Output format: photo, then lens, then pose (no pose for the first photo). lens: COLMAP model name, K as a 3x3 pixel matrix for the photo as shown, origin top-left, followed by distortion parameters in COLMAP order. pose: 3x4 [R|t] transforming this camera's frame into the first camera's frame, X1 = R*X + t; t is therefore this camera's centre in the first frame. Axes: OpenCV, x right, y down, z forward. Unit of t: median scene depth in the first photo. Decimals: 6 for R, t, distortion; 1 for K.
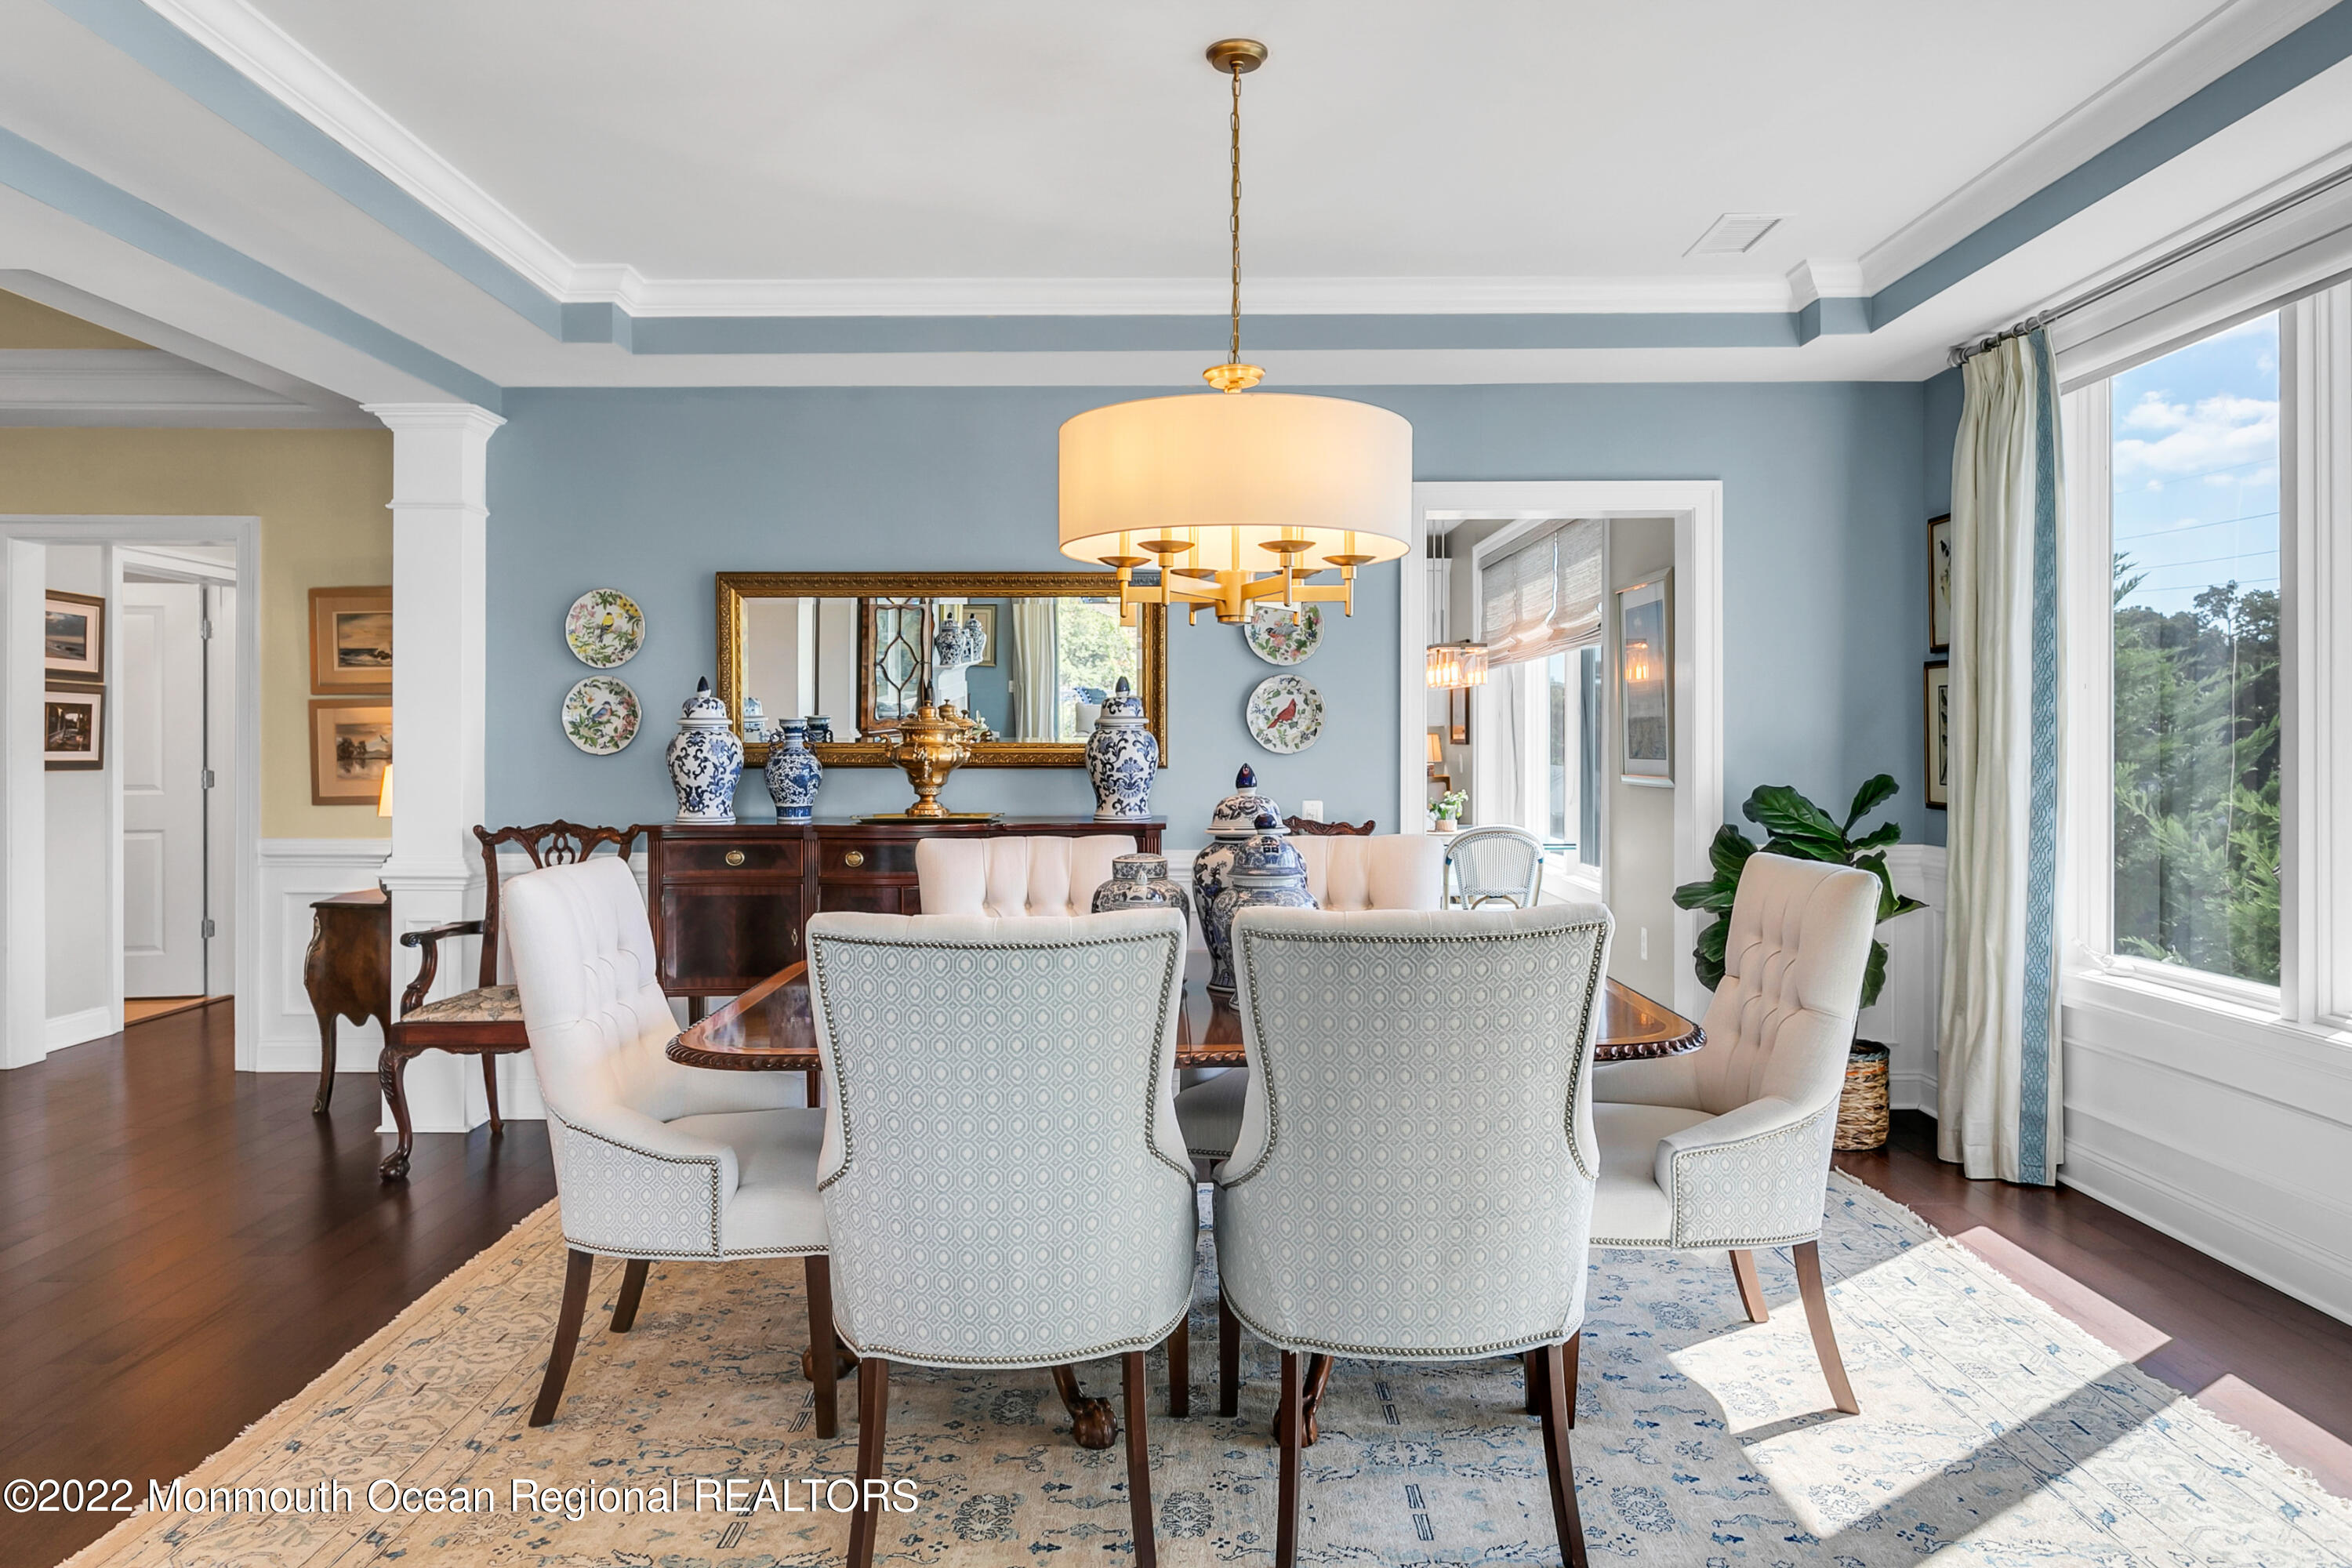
lens RADIAL K [[1391.2, 0, 1167.7], [0, 1391.2, 753.8], [0, 0, 1]] dist [-0.007390, 0.000214]
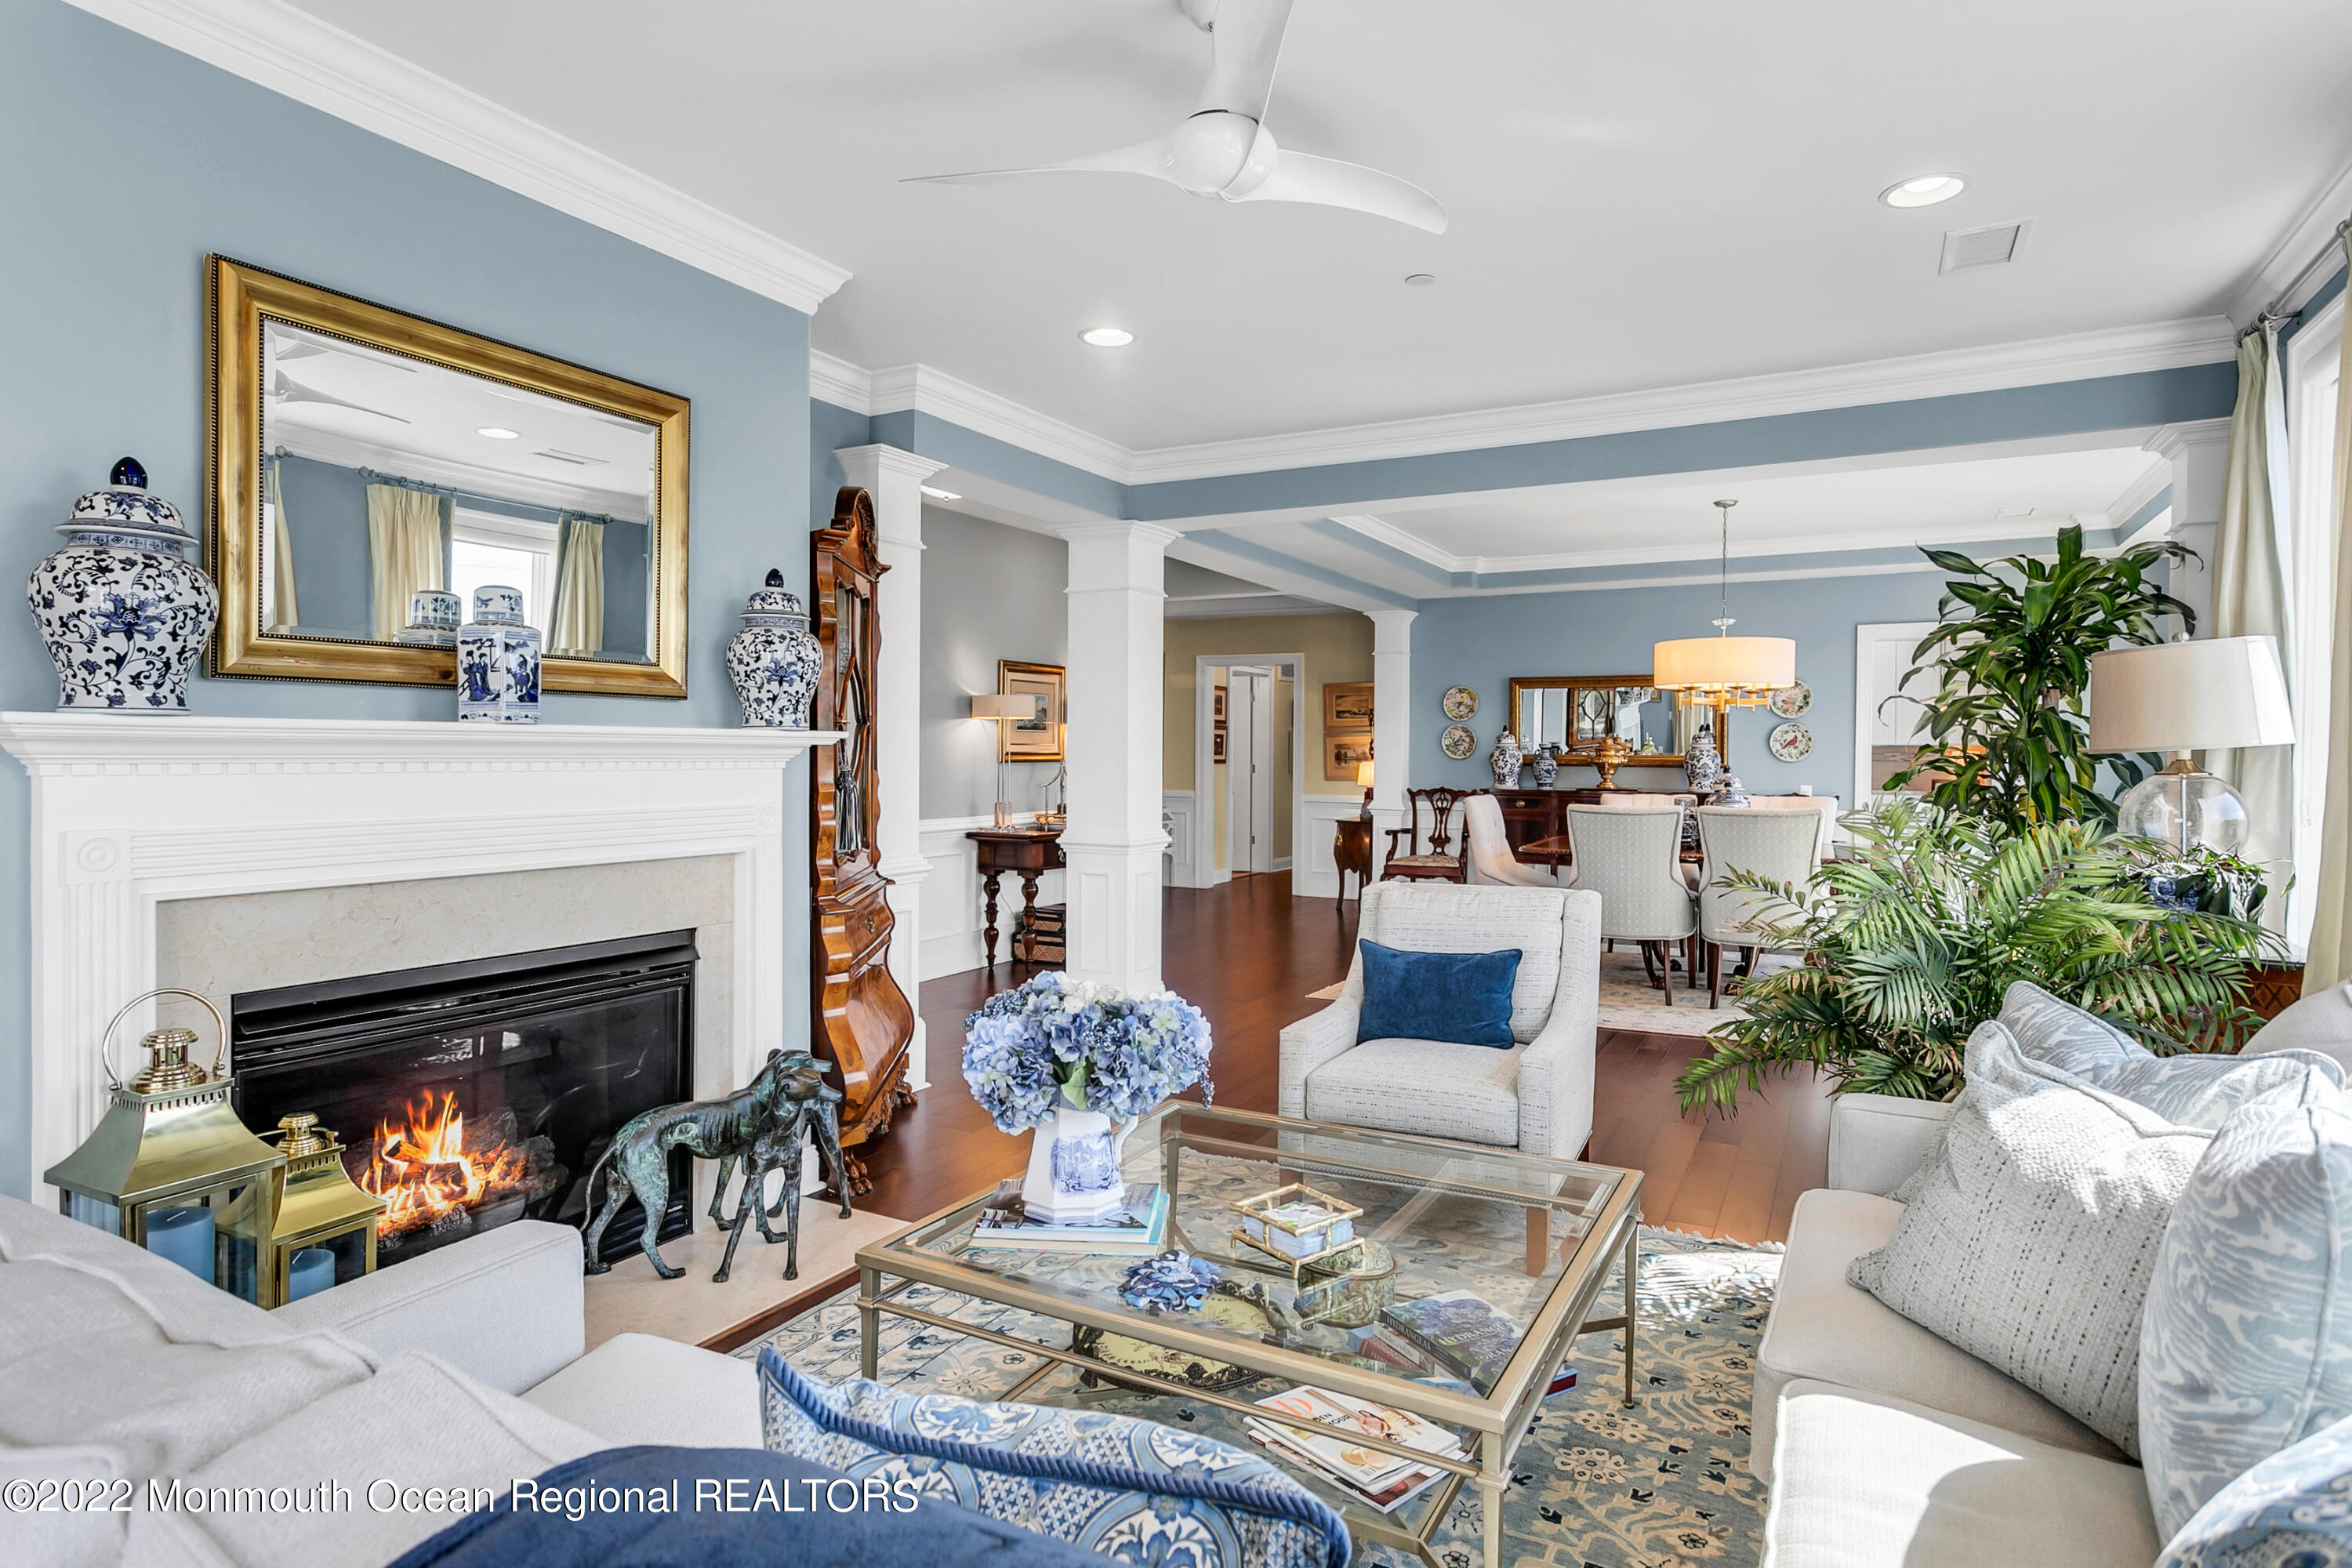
lens RADIAL K [[1266.4, 0, 1180.7], [0, 1266.4, 756.6], [0, 0, 1]] dist [-0.002881, 0.000189]
pose [[0.875417, 0.008802, -0.483287, 0.196826], [-0.010700, 0.999942, -0.001170, 0.004080], [0.483249, 0.006195, 0.875461, -1.038146]]
